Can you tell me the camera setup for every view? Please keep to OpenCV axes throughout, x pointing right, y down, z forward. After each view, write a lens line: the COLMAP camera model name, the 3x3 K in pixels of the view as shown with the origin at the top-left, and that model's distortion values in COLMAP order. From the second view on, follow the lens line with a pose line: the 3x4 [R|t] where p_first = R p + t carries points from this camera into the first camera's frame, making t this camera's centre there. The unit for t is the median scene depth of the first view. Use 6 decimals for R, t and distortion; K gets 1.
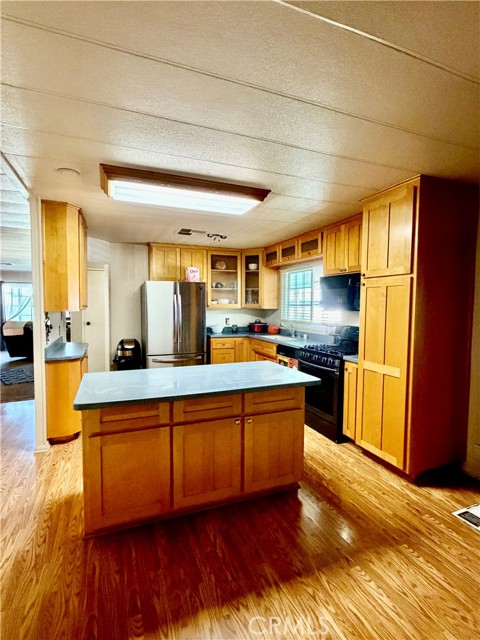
lens RADIAL K [[322.6, 0, 241.2], [0, 322.6, 322.4], [0, 0, 1]] dist [0.003777, 0.000676]
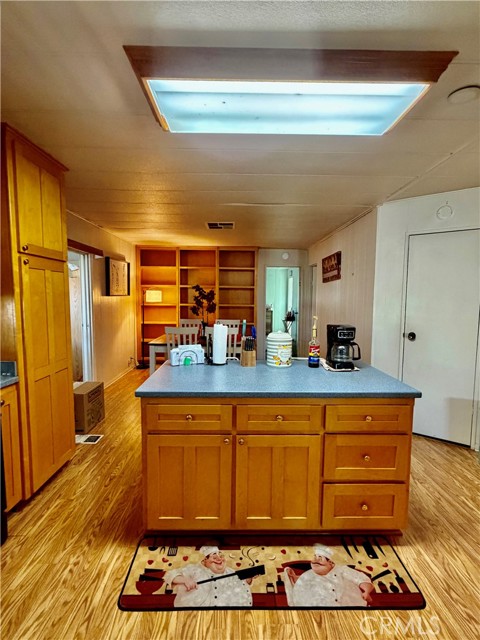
lens RADIAL K [[322.6, 0, 241.2], [0, 322.6, 322.4], [0, 0, 1]] dist [0.003777, 0.000676]
pose [[-0.932520, -0.039975, 0.358900, -0.173748], [0.010366, 0.990481, 0.137257, -0.046133], [-0.360970, 0.131715, -0.923229, 0.848197]]
